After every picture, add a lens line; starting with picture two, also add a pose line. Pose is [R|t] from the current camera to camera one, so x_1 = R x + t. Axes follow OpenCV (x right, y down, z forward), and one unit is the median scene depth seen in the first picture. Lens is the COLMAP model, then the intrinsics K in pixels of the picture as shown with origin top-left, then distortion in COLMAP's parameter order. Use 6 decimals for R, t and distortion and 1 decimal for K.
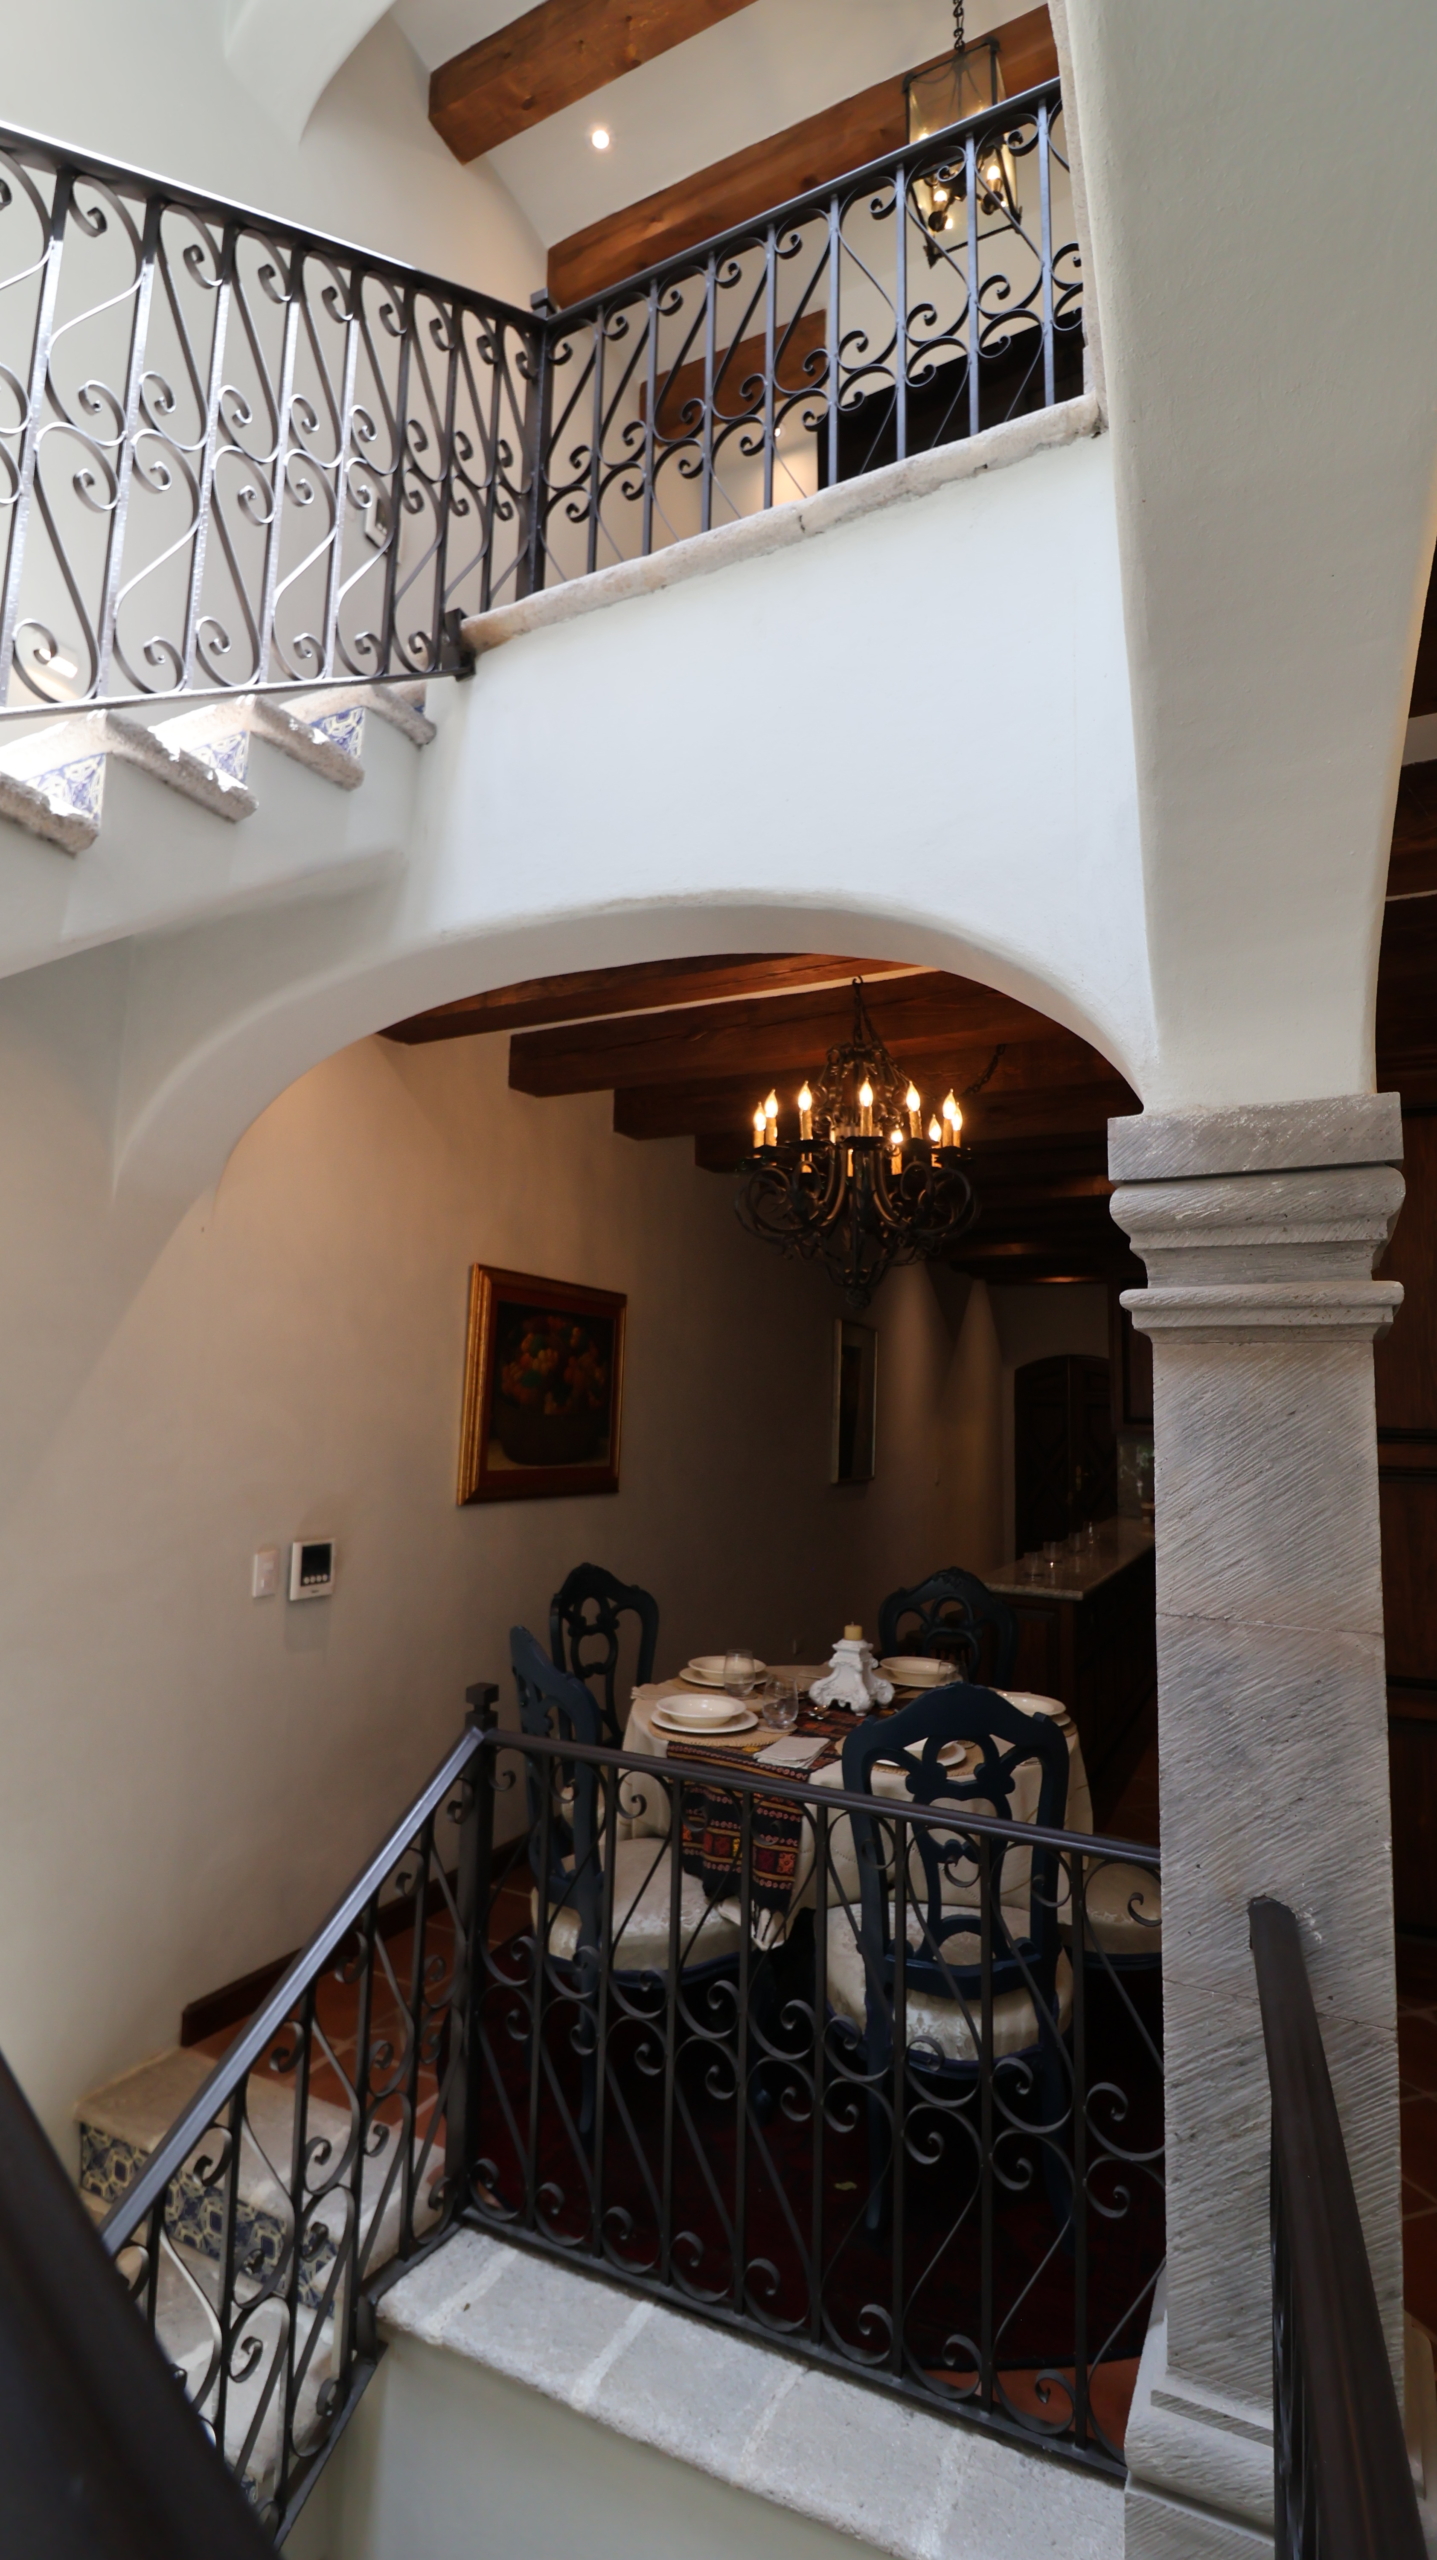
lens RADIAL K [[1166.6, 0, 704.3], [0, 1166.6, 1275.3], [0, 0, 1]] dist [-0.009235, -0.001211]
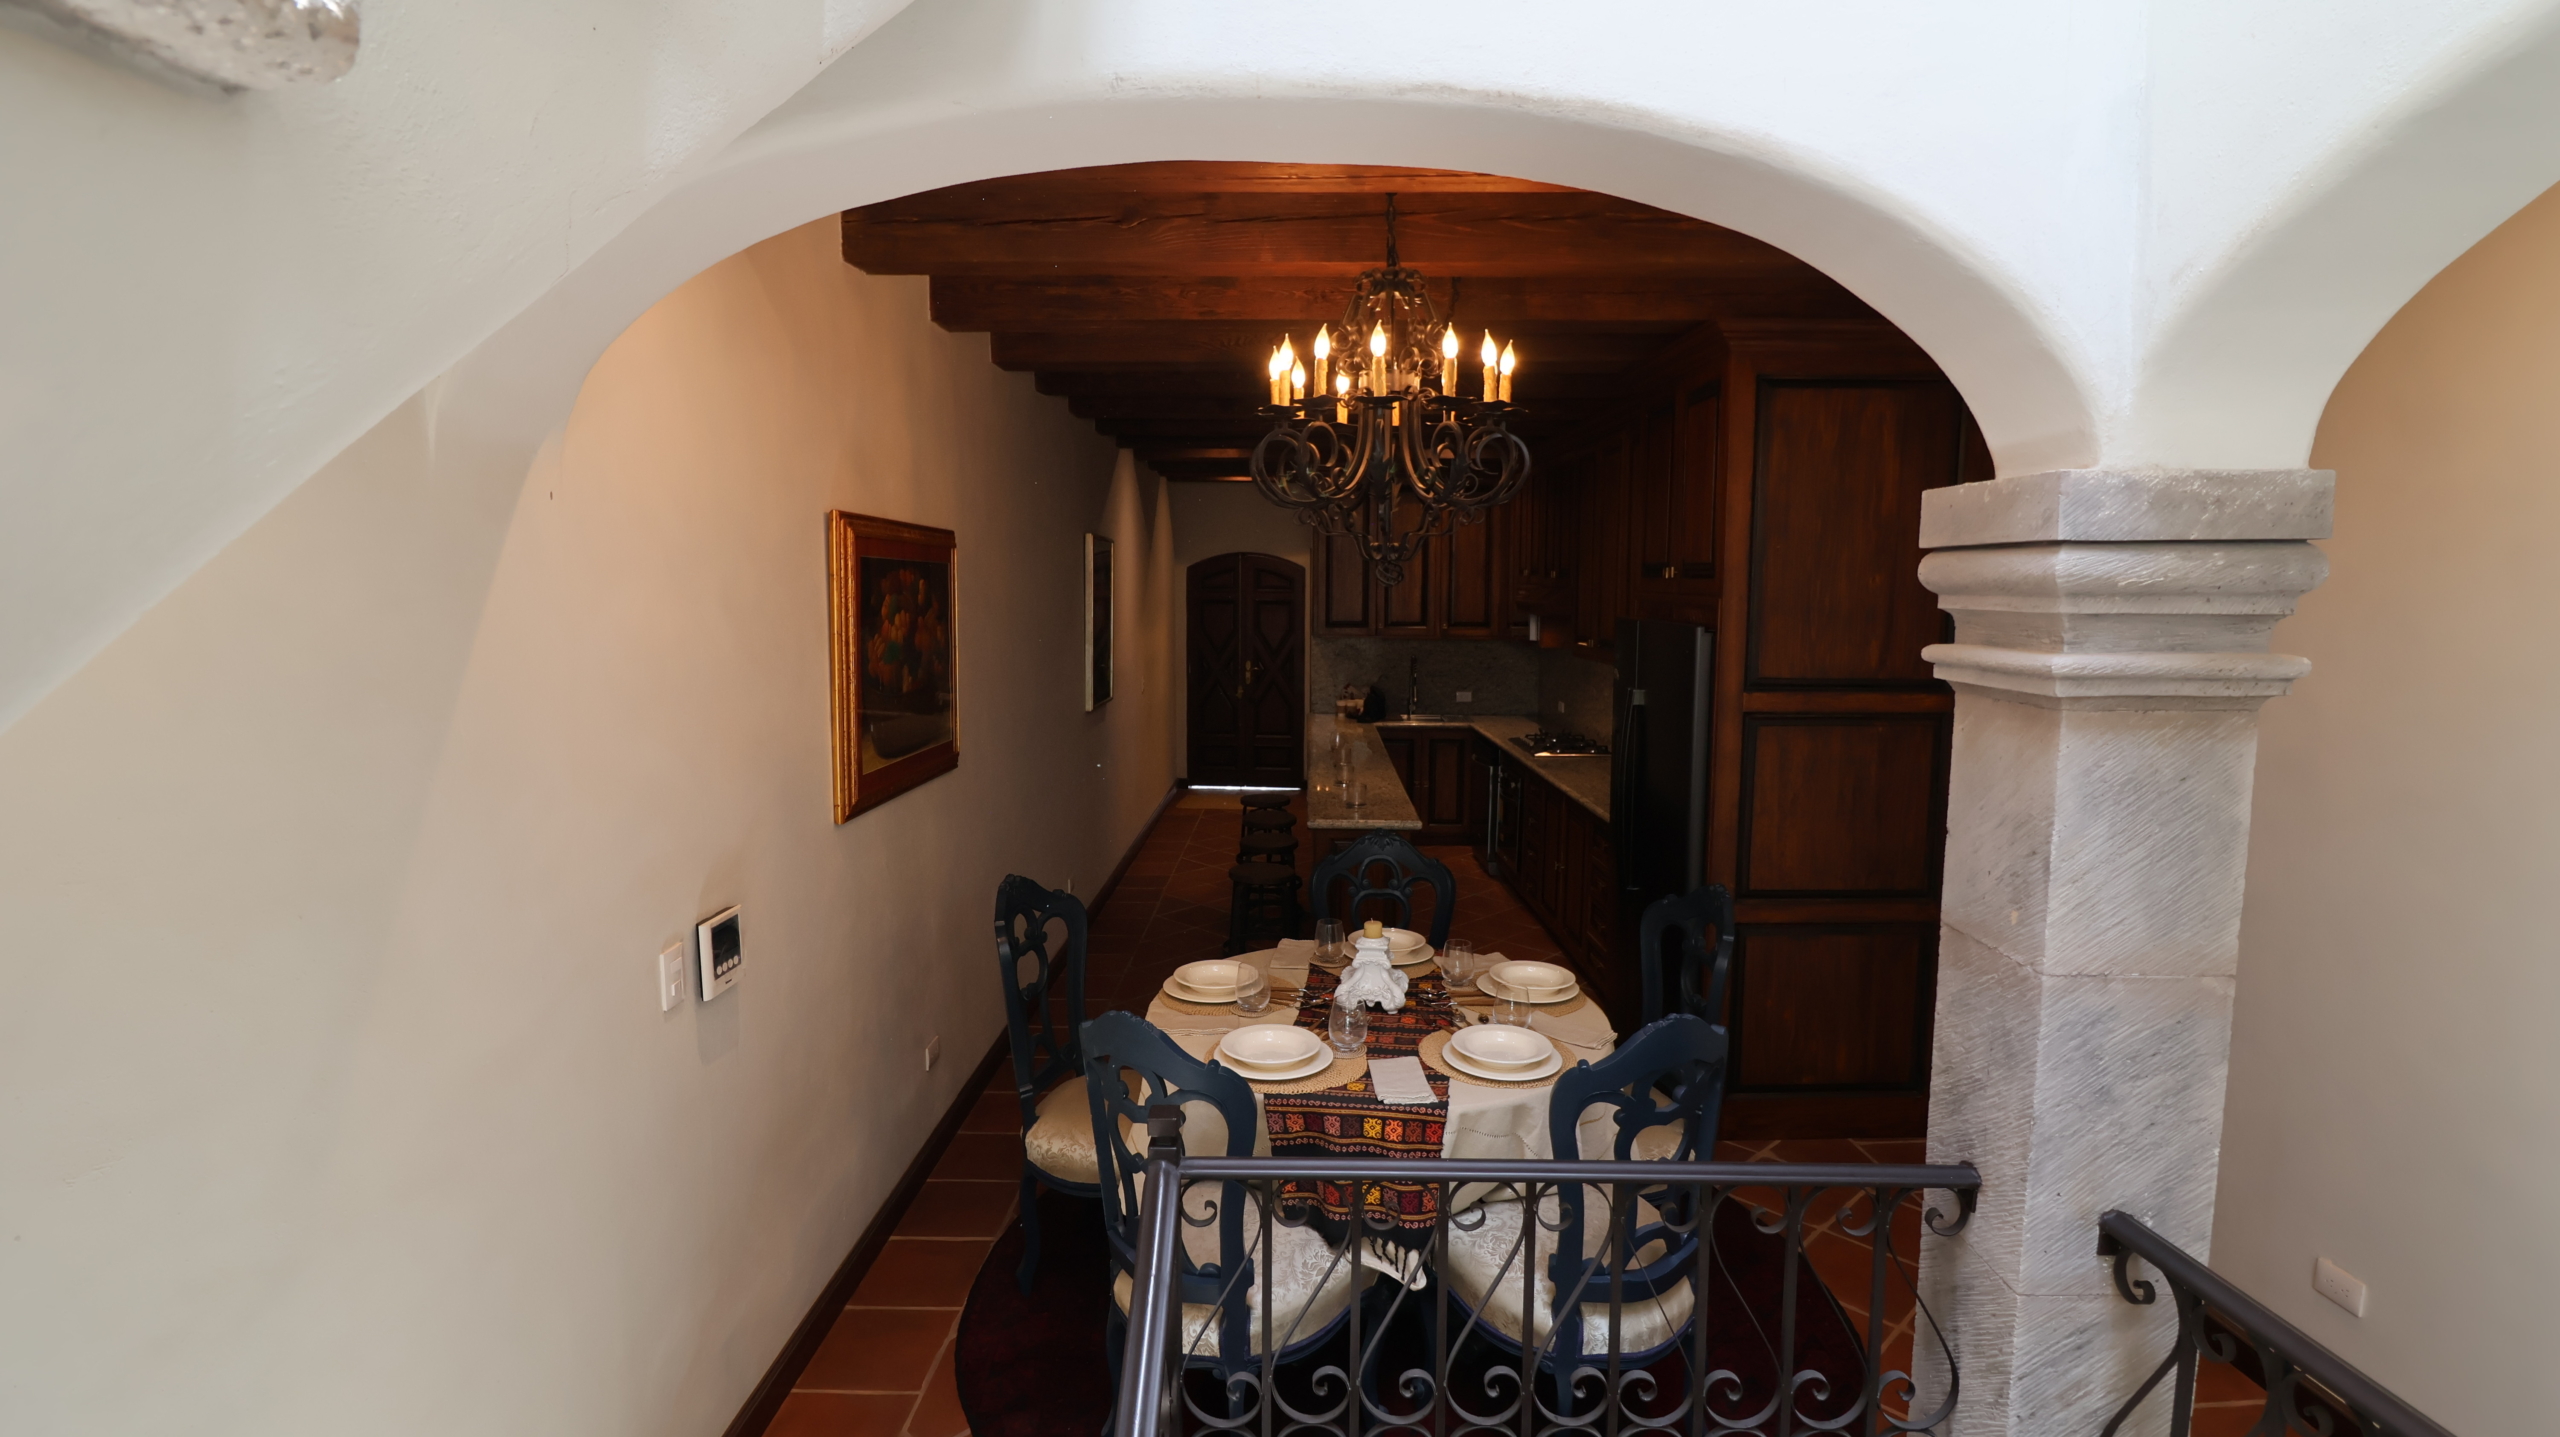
lens RADIAL K [[1166.6, 0, 1289.6], [0, 1166.6, 705.8], [0, 0, 1]] dist [-0.009235, -0.001211]
pose [[0.897818, -0.065359, 0.435490, -0.616451], [-0.032936, 0.976188, 0.214409, -0.132218], [-0.439134, -0.206844, 0.874287, 0.441761]]
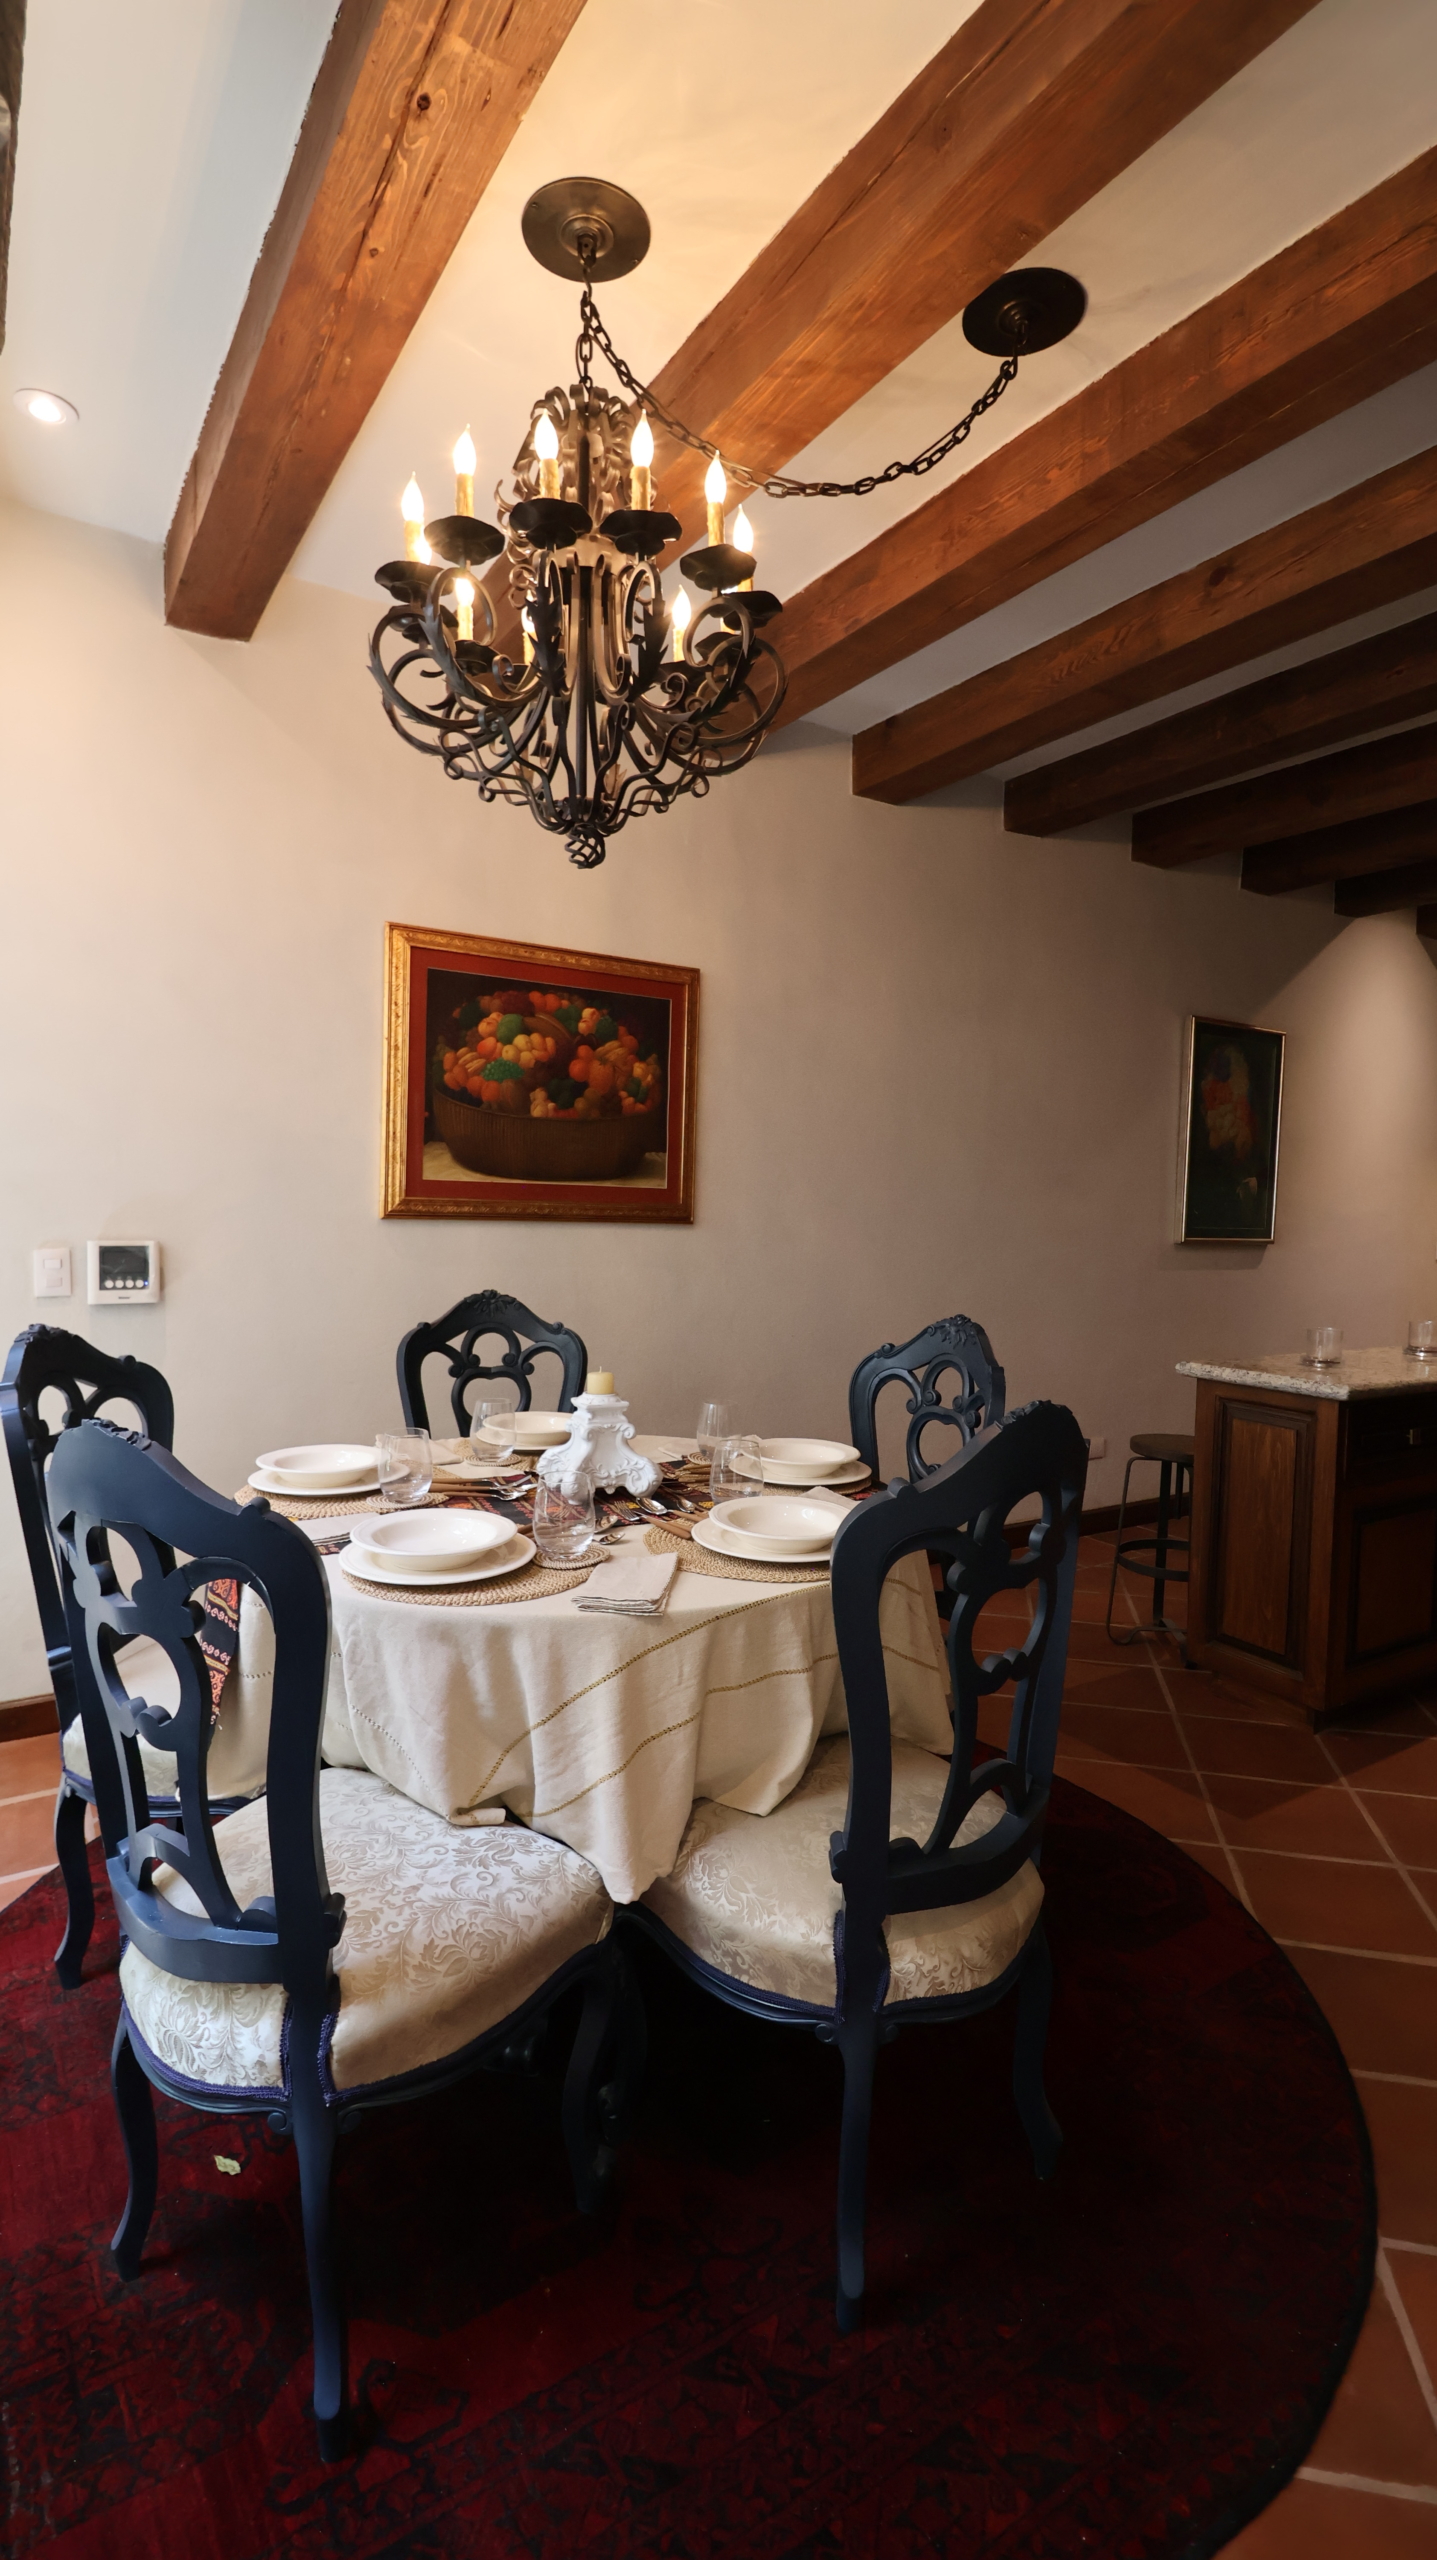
lens RADIAL K [[1166.6, 0, 718.0], [0, 1166.6, 1260.3], [0, 0, 1]] dist [-0.009235, -0.001211]
pose [[0.861380, 0.015610, -0.507720, 0.948075], [0.062640, 0.988634, 0.136668, 0.286720], [0.504083, -0.149527, 0.850613, 0.913144]]
